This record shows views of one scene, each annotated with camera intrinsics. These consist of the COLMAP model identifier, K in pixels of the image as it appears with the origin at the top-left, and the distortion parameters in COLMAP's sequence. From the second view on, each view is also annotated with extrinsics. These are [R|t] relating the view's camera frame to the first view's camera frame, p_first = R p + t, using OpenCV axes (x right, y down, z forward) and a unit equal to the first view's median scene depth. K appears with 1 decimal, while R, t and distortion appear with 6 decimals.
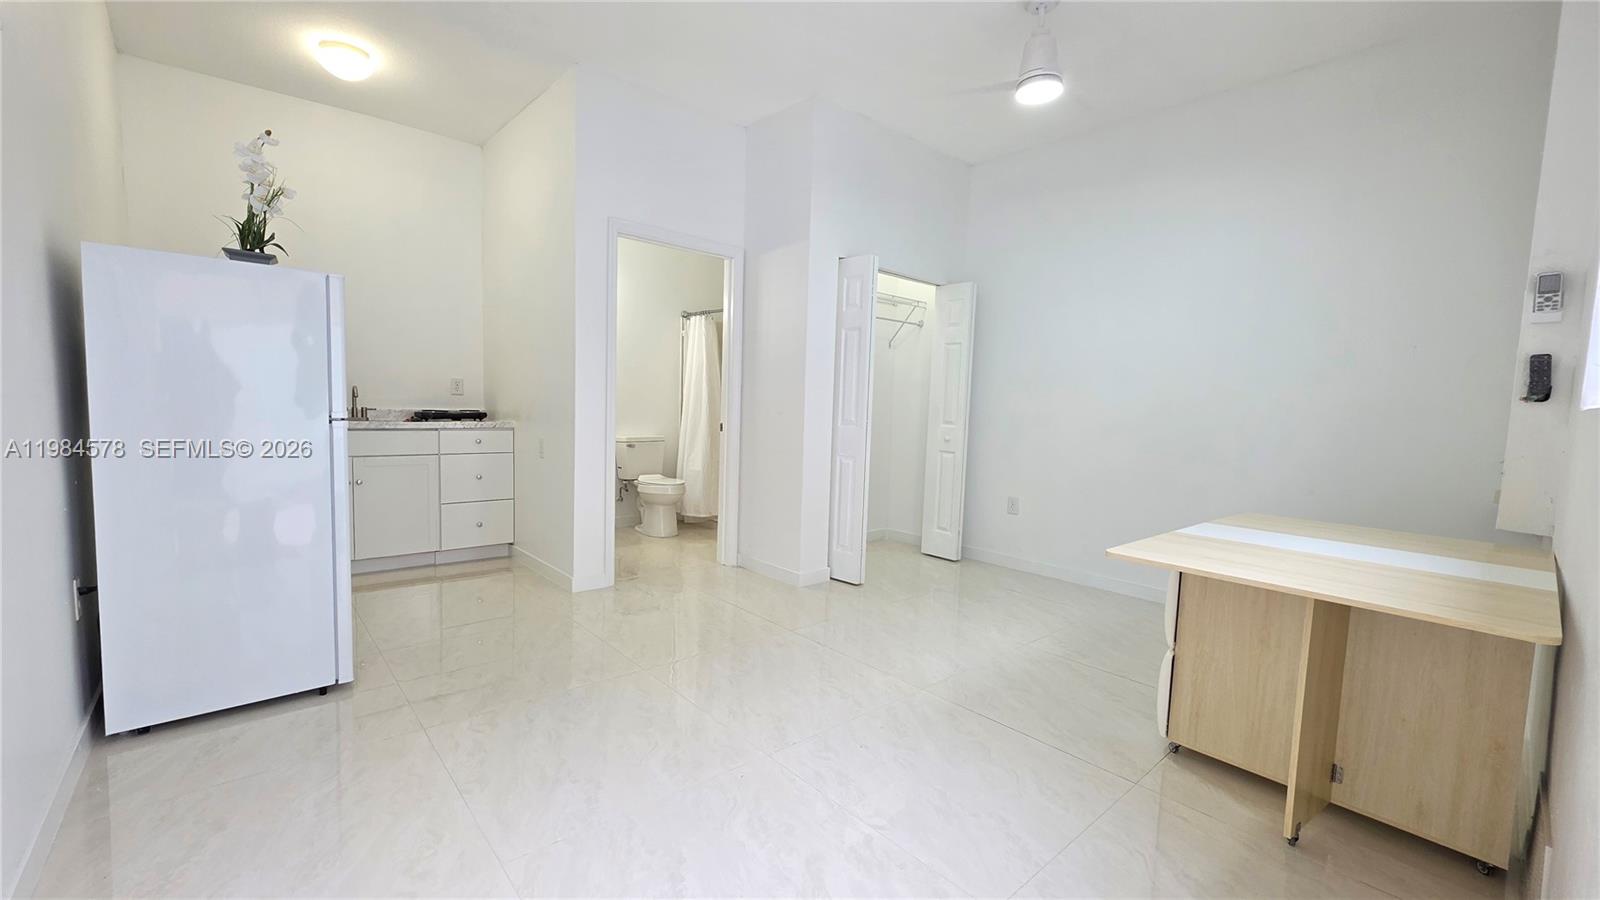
lens RADIAL K [[635.4, 0, 792.5], [0, 635.4, 454.2], [0, 0, 1]] dist [0.000926, -0.000949]
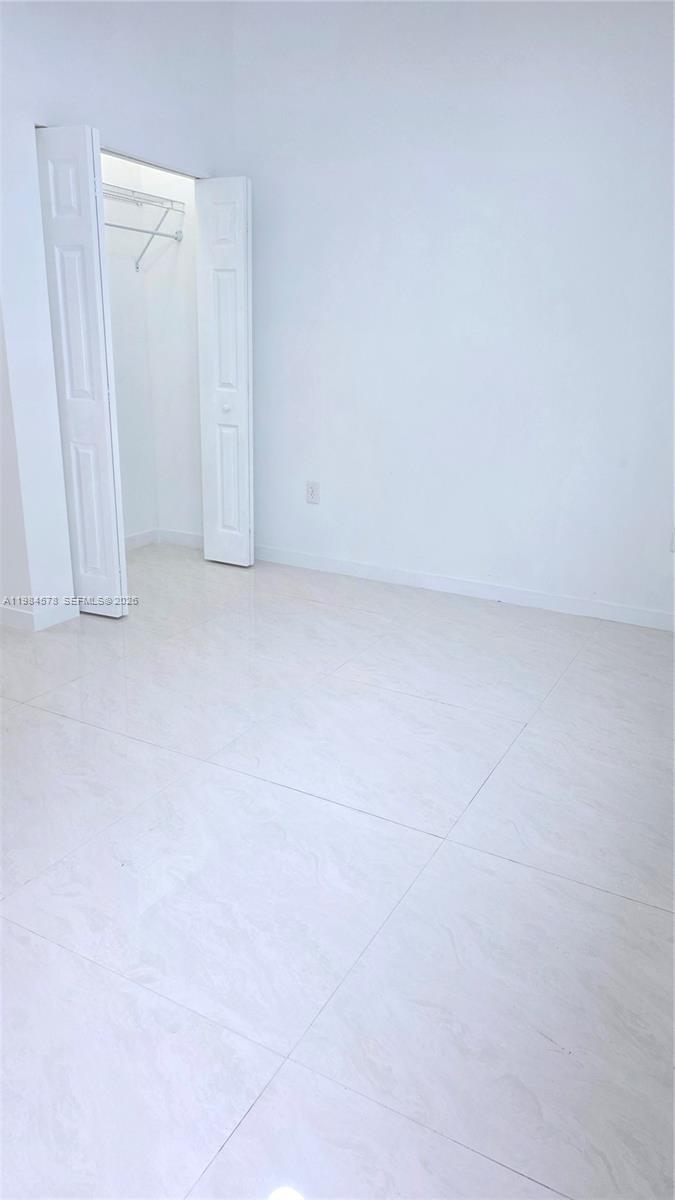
lens RADIAL K [[798.5, 0, 338.2], [0, 798.5, 600.0], [0, 0, 1]] dist [0.054837, -0.048503]
pose [[0.937520, -0.115151, 0.328325, 0.035499], [0.032546, 0.968532, 0.246752, -0.038100], [-0.346406, -0.220650, 0.911765, 0.051901]]
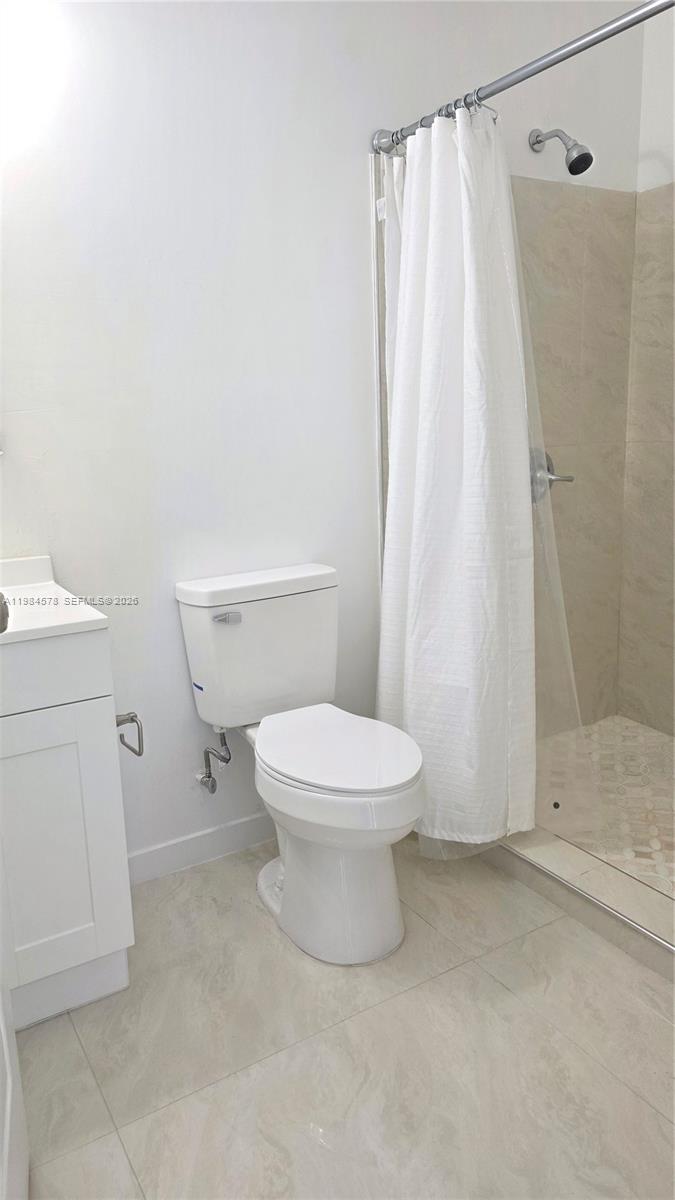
lens RADIAL K [[798.5, 0, 329.6], [0, 798.5, 592.4], [0, 0, 1]] dist [0.054837, -0.048503]
pose [[0.981113, -0.025853, -0.191699, -0.179786], [0.051053, 0.990497, 0.127709, -0.090966], [0.186575, -0.135084, 0.973109, 0.855961]]
